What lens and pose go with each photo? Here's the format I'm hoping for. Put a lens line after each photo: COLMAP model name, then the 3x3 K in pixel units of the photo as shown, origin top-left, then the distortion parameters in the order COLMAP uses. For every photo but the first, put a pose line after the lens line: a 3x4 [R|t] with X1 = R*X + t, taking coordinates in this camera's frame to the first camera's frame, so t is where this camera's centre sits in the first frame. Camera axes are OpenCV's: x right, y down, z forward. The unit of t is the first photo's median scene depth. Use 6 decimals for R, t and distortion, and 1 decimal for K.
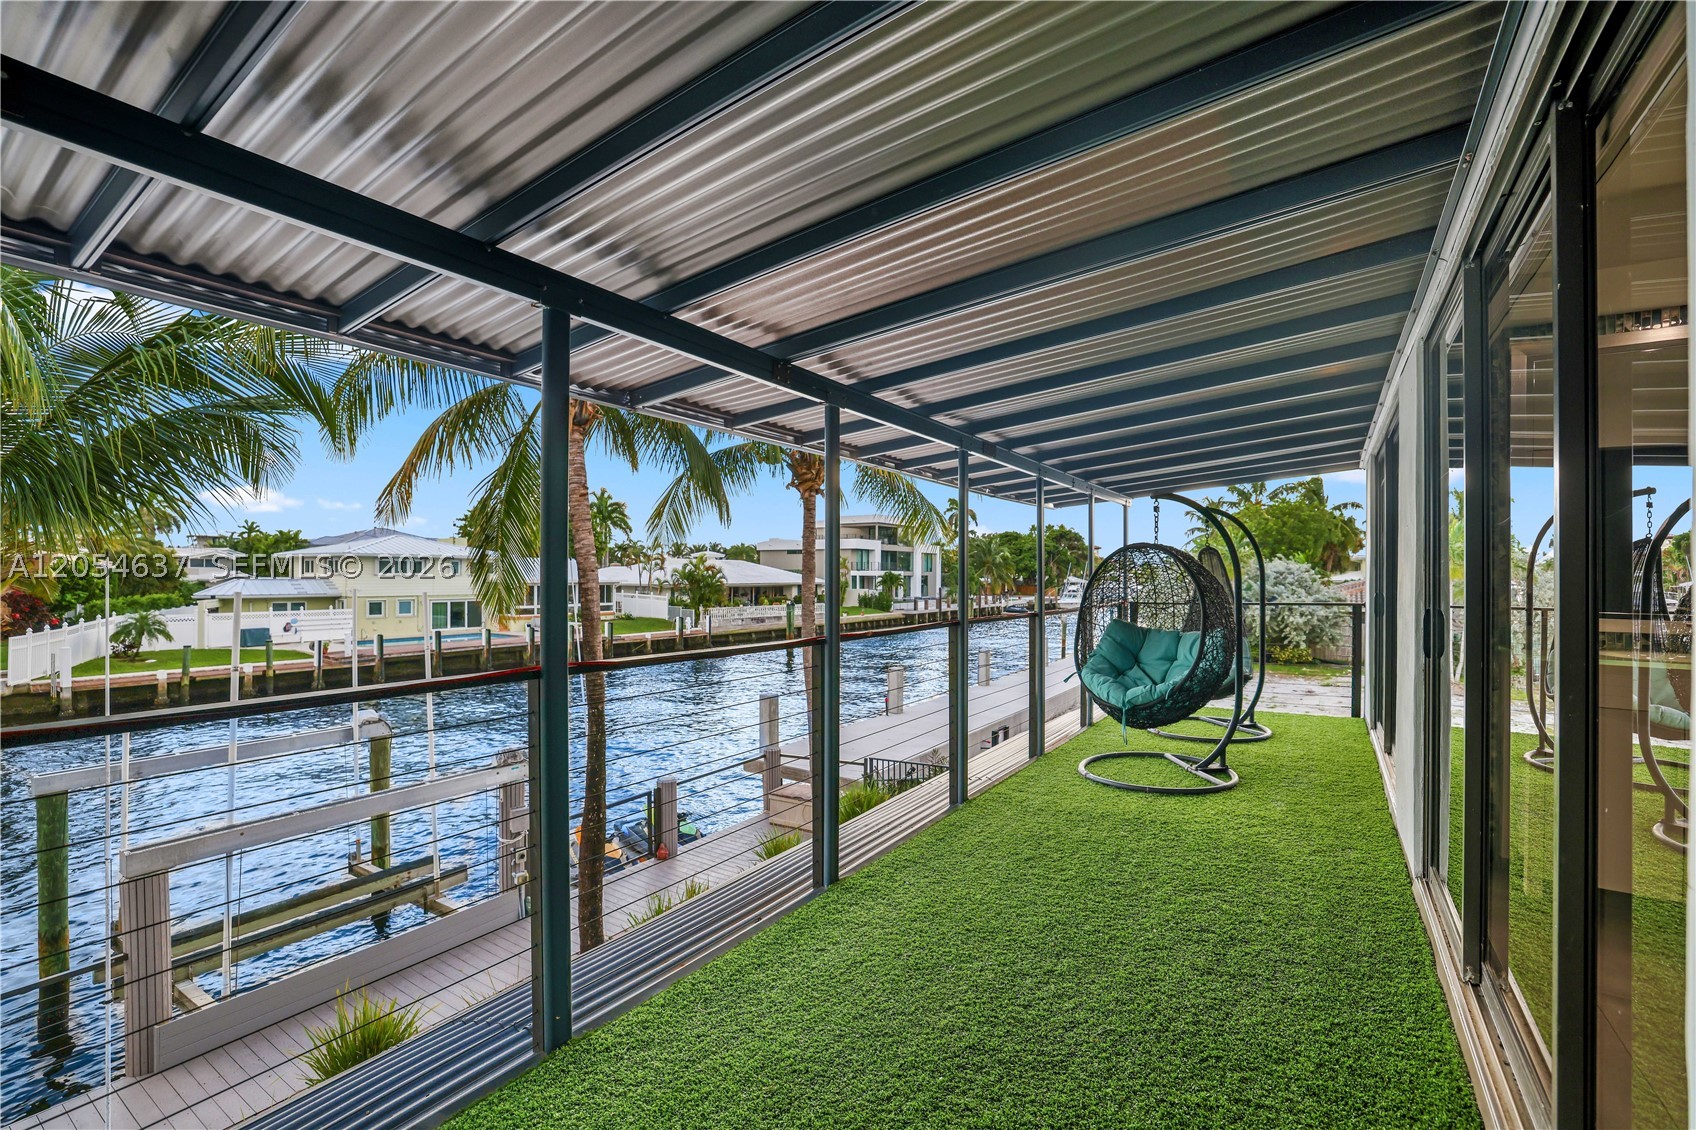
lens RADIAL K [[711.6, 0, 845.0], [0, 711.6, 575.3], [0, 0, 1]] dist [-0.001331, -0.000168]
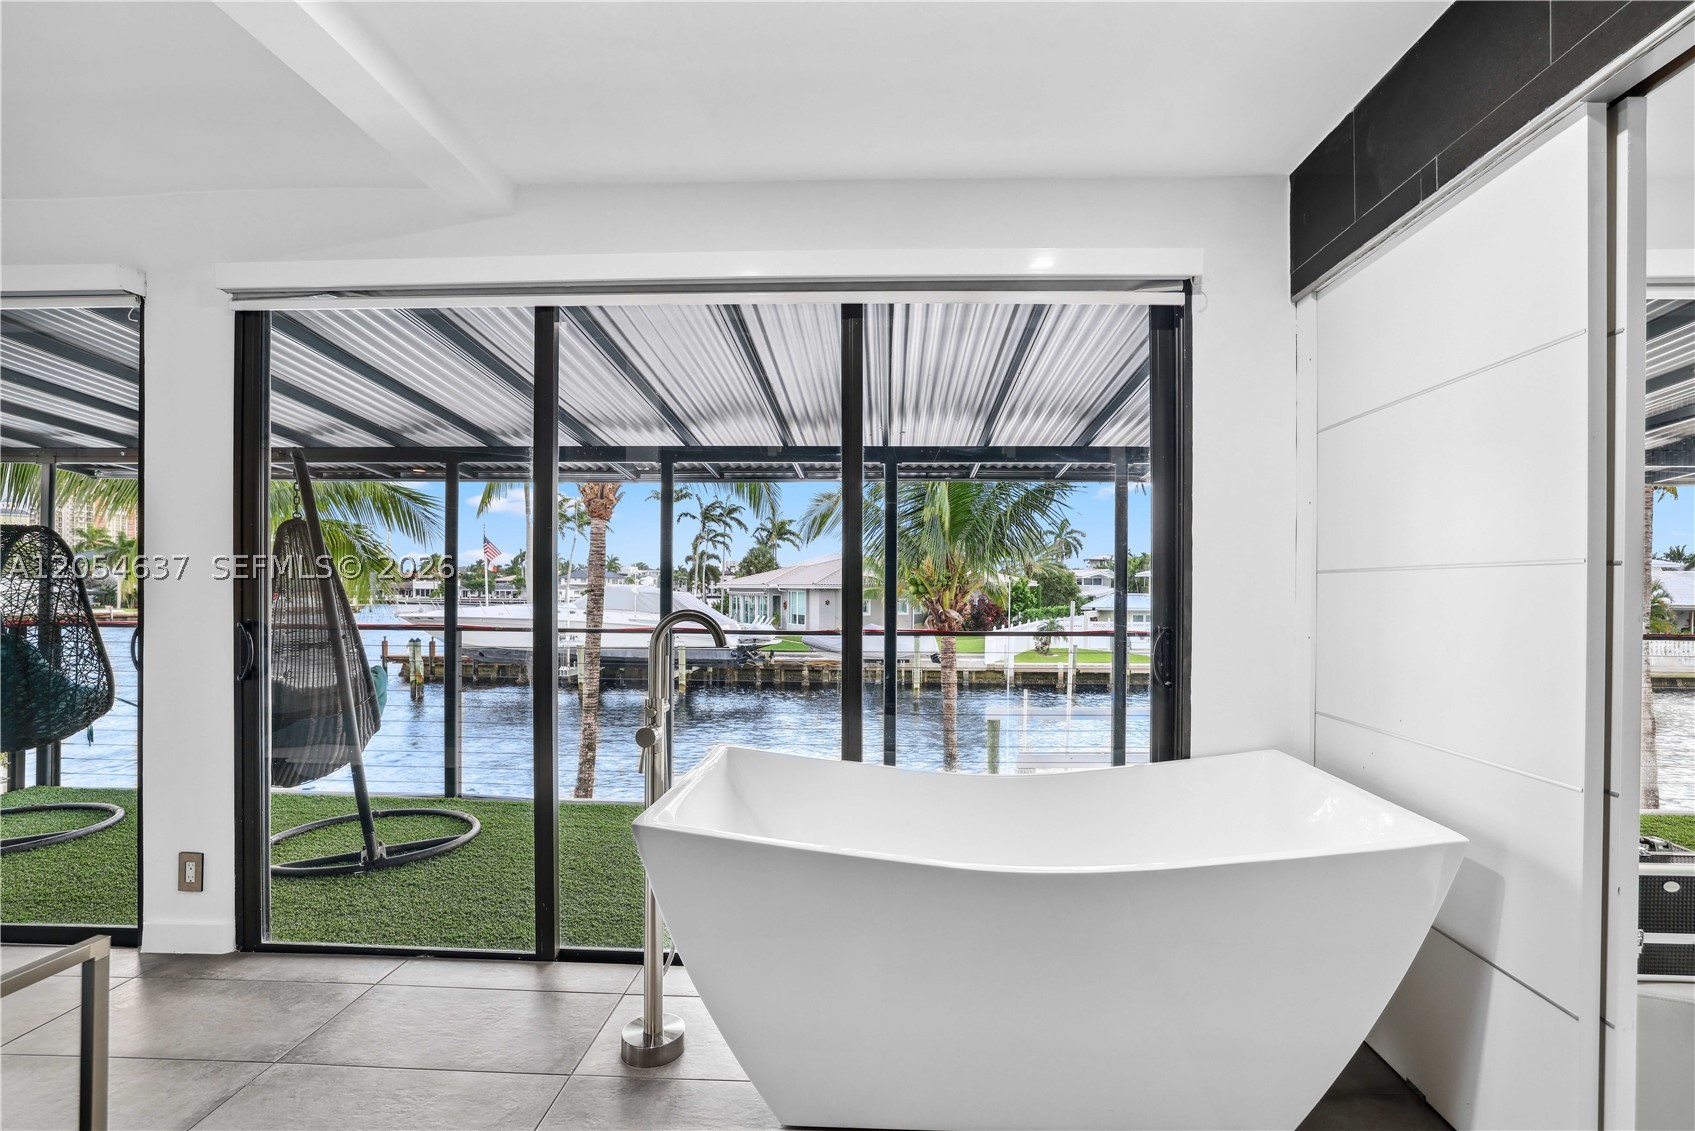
lens RADIAL K [[782.4, 0, 854.0], [0, 782.4, 592.3], [0, 0, 1]] dist [0.000722, 0.000154]
pose [[0.505263, -0.001582, -0.862964, 0.154635], [0.003828, 0.999993, 0.000408, -0.000544], [0.862957, -0.003509, 0.505265, -0.108884]]
